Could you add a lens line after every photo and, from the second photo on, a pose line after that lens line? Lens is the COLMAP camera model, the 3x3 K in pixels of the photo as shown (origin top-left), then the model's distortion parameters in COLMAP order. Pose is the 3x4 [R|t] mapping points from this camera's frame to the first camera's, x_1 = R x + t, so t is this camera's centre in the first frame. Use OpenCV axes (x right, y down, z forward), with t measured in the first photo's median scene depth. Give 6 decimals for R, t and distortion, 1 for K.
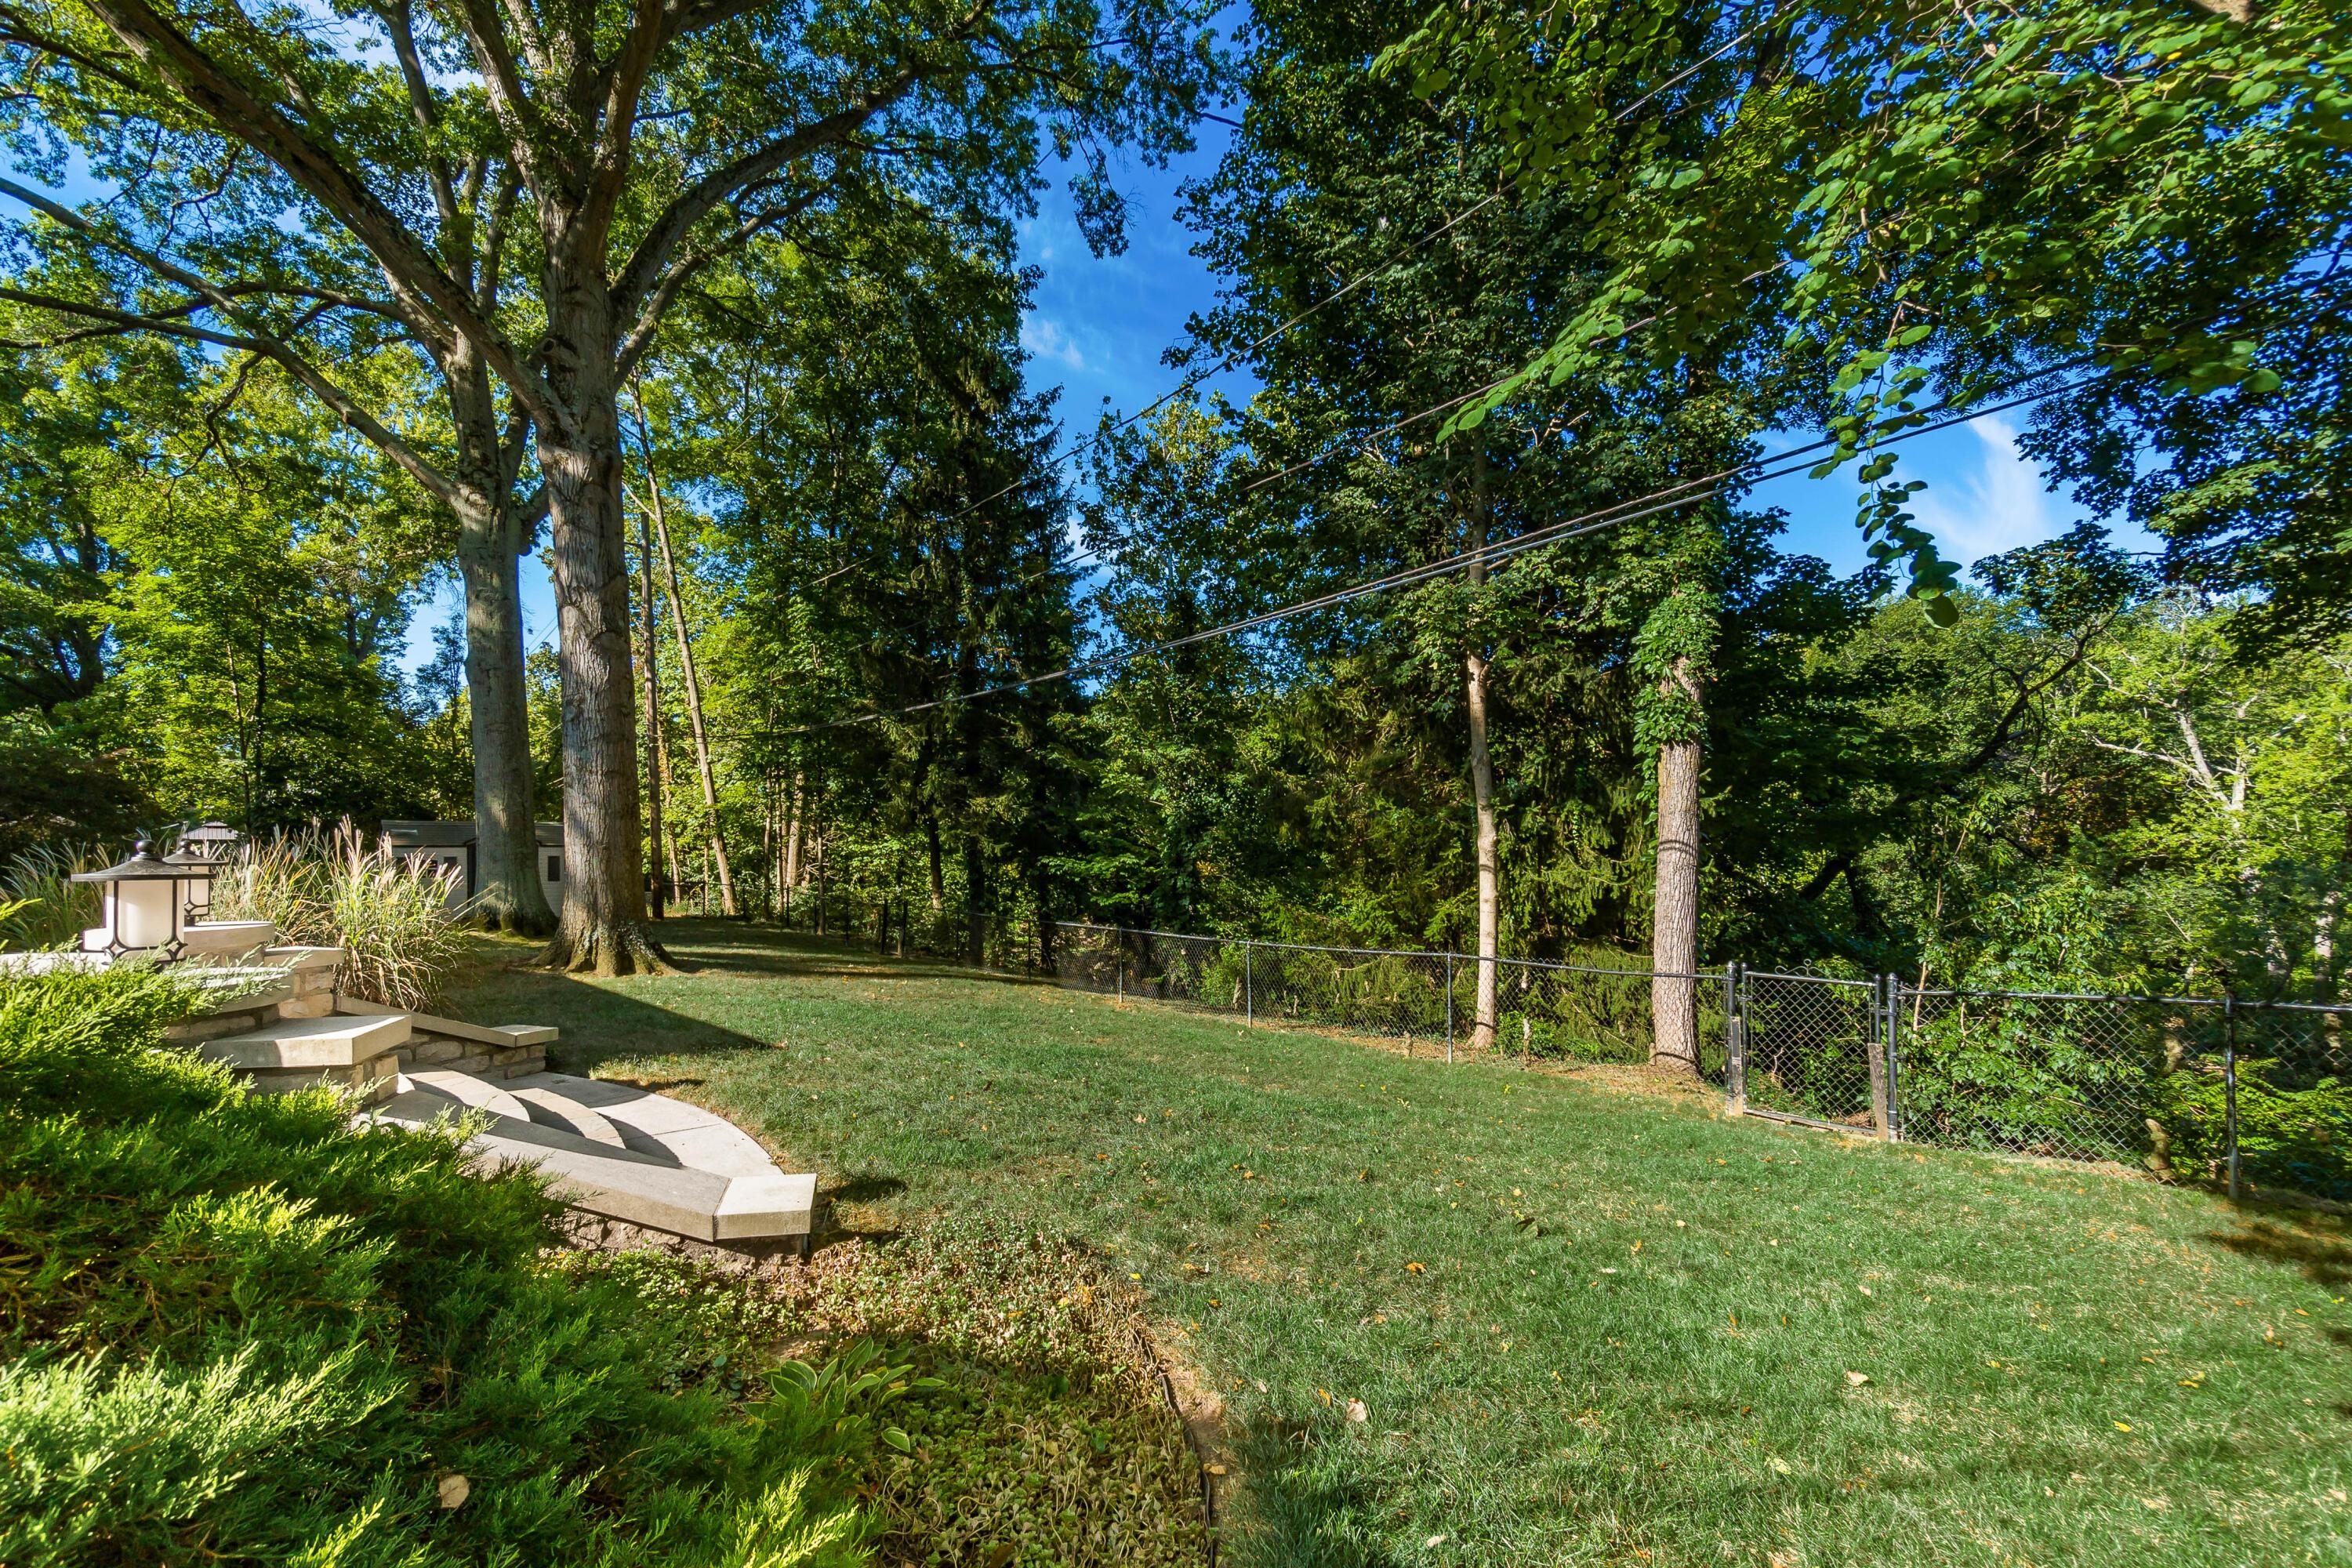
lens RADIAL K [[1043.3, 0, 1134.5], [0, 1043.3, 833.7], [0, 0, 1]] dist [-0.006400, 0.001419]
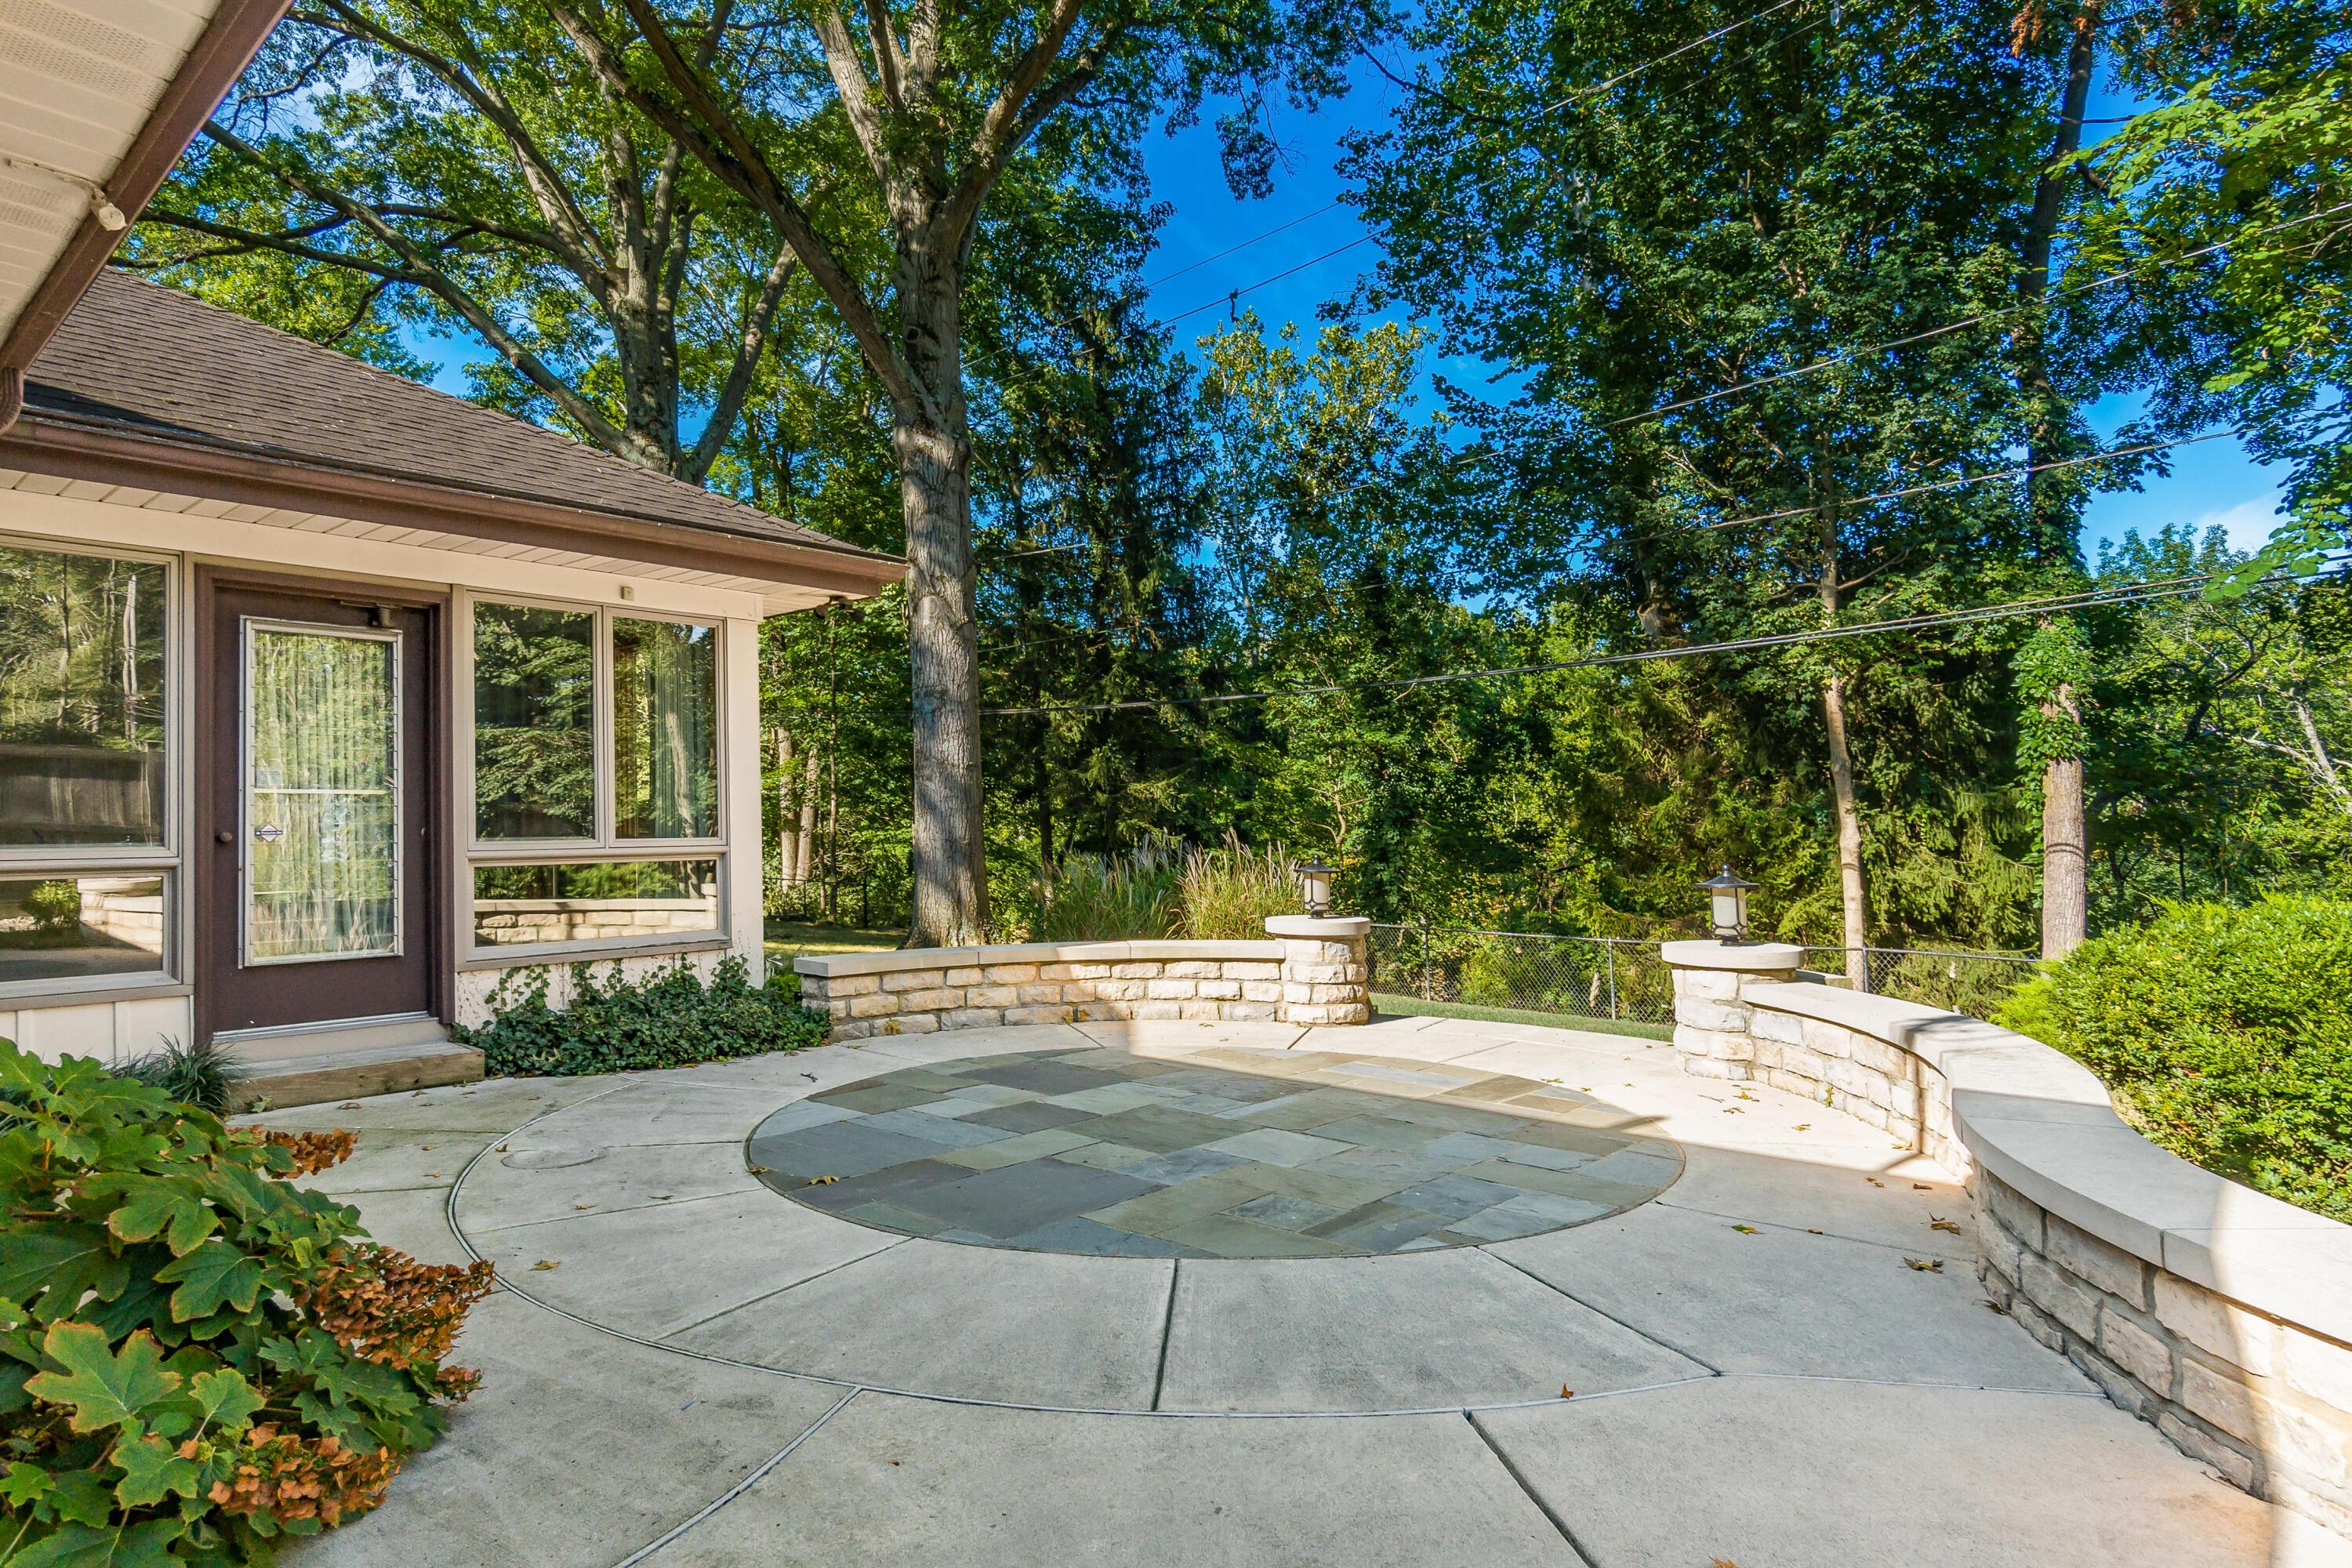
lens RADIAL K [[1283.0, 0, 1173.1], [0, 1283.0, 732.7], [0, 0, 1]] dist [-0.002404, -0.001843]
pose [[0.995327, 0.015228, 0.095357, -0.358835], [-0.009151, 0.997917, -0.063854, -0.011129], [-0.096131, 0.062683, 0.993393, -0.181562]]
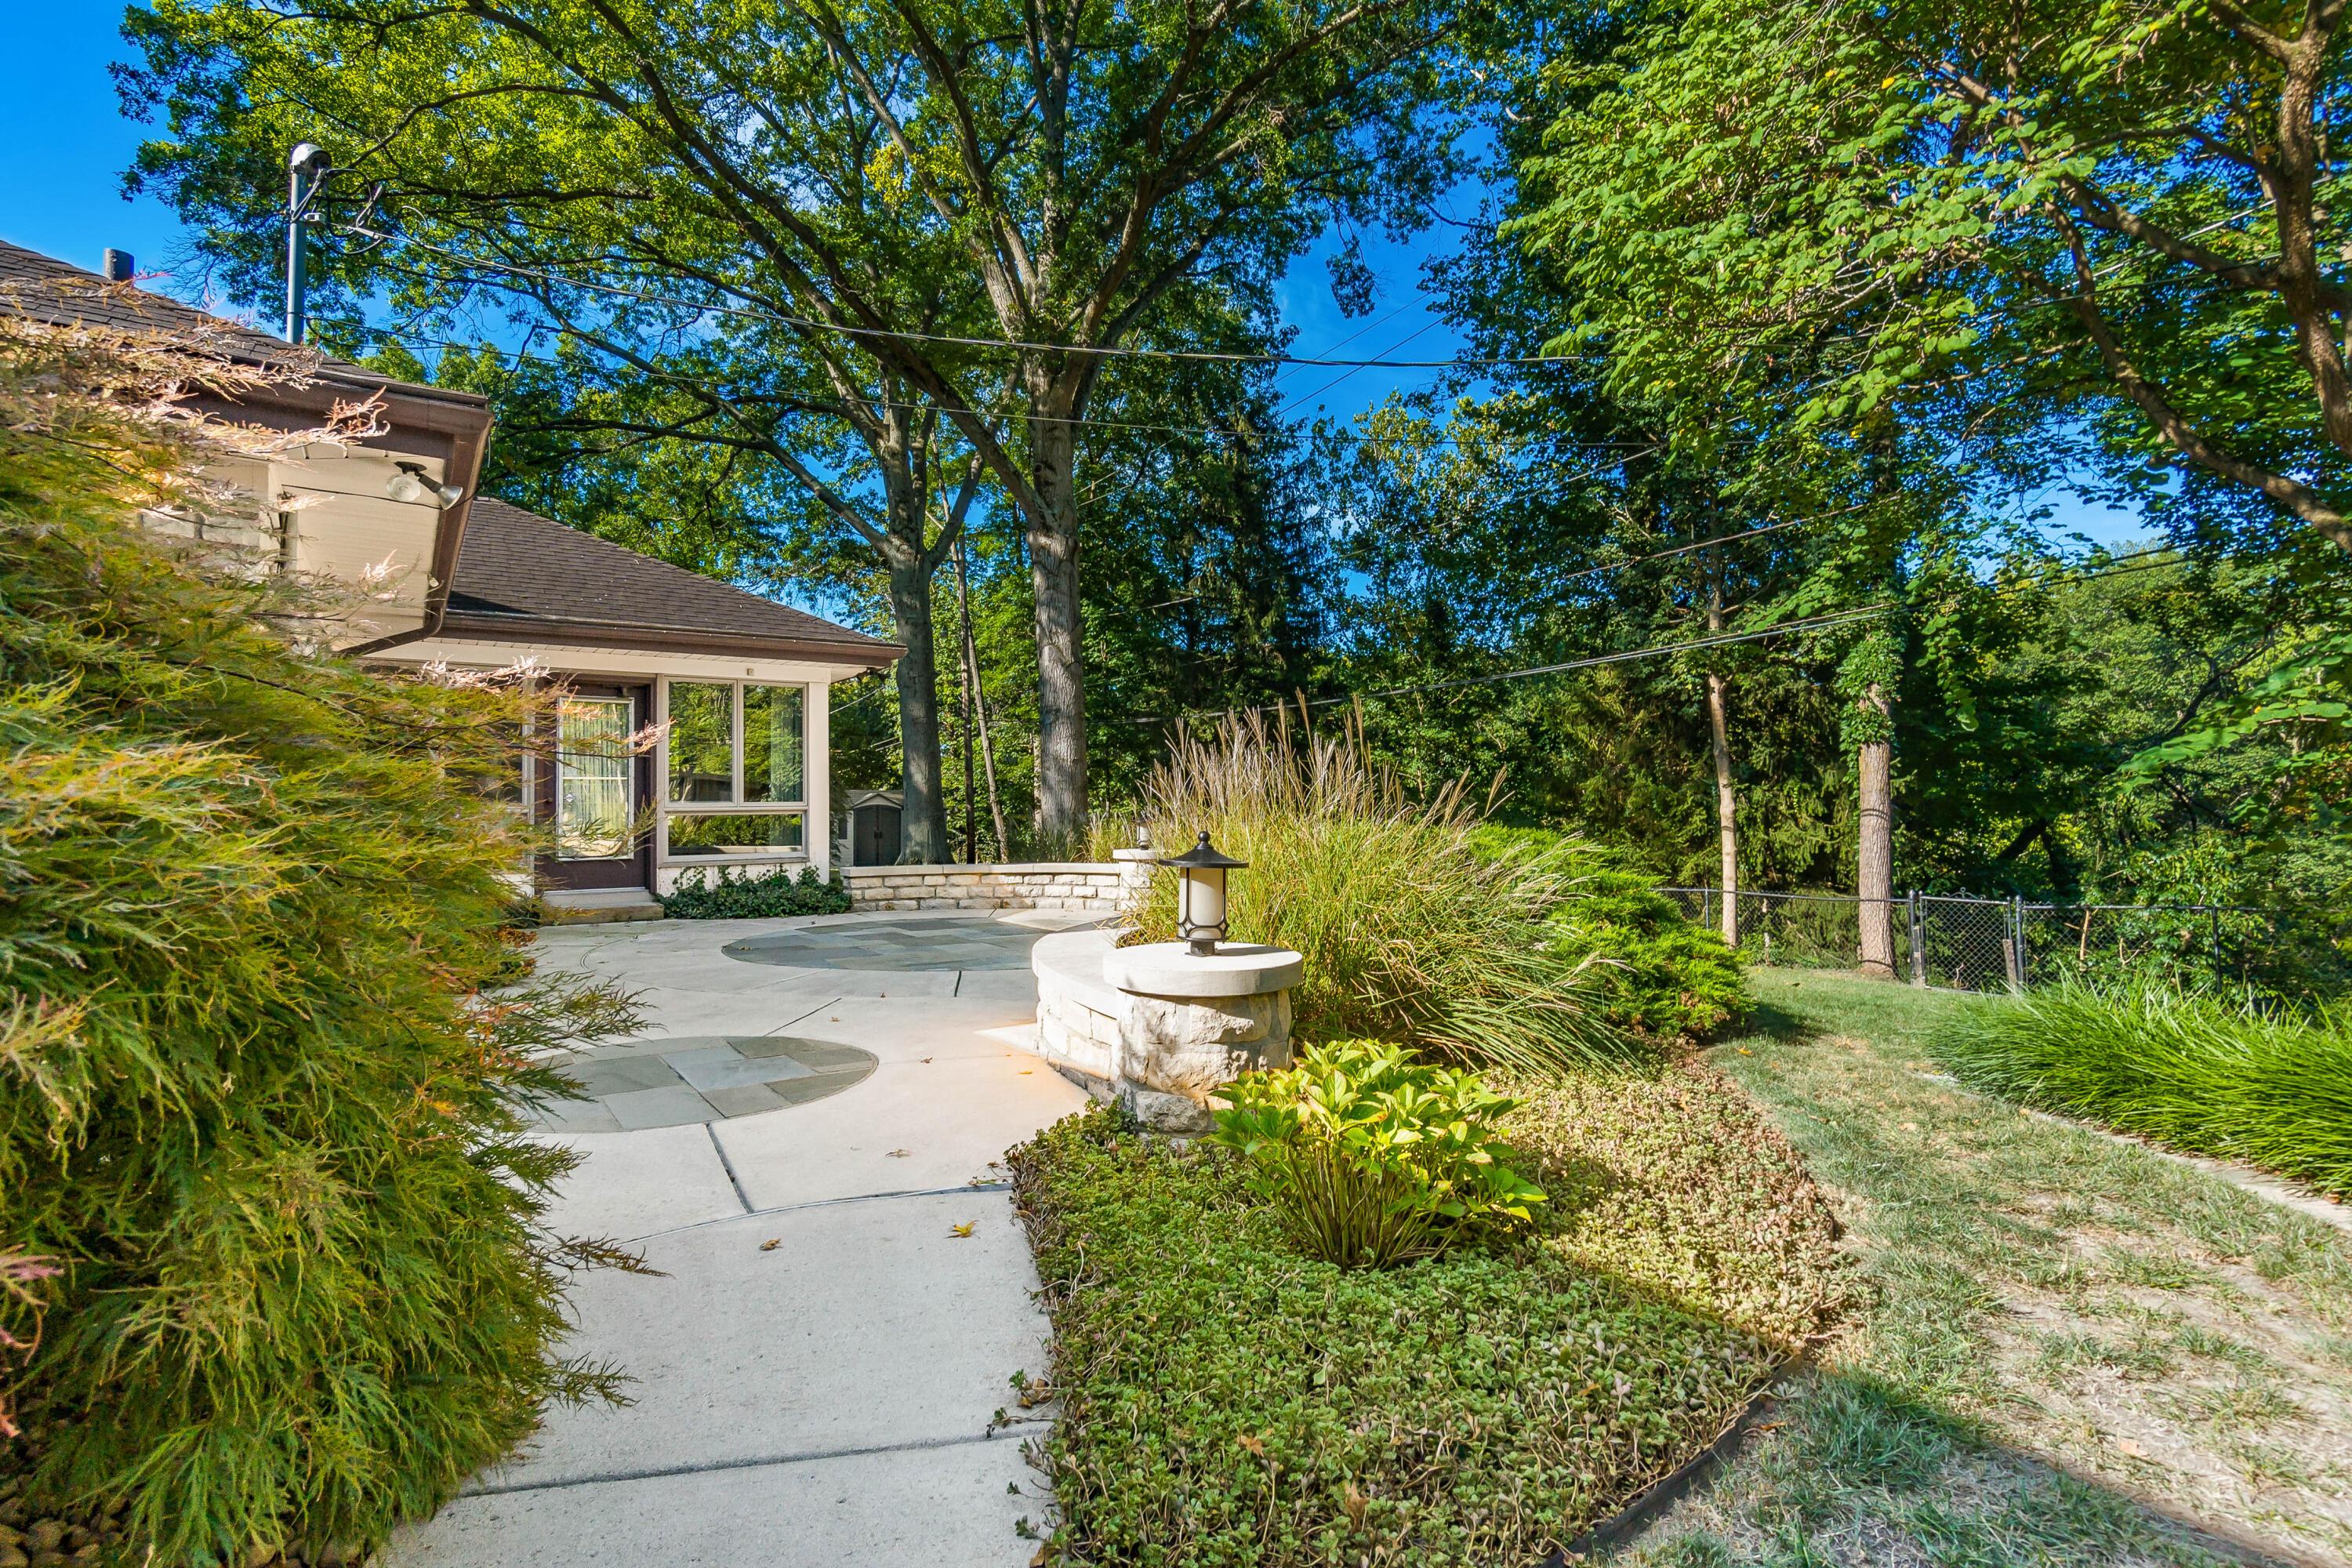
lens RADIAL K [[1042.4, 0, 1166.9], [0, 1042.4, 742.6], [0, 0, 1]] dist [-0.005771, 0.000984]
pose [[0.991828, -0.002560, -0.127553, -0.166036], [-0.003902, 0.998722, -0.050387, -0.007189], [0.127519, 0.050473, 0.990551, -0.346050]]
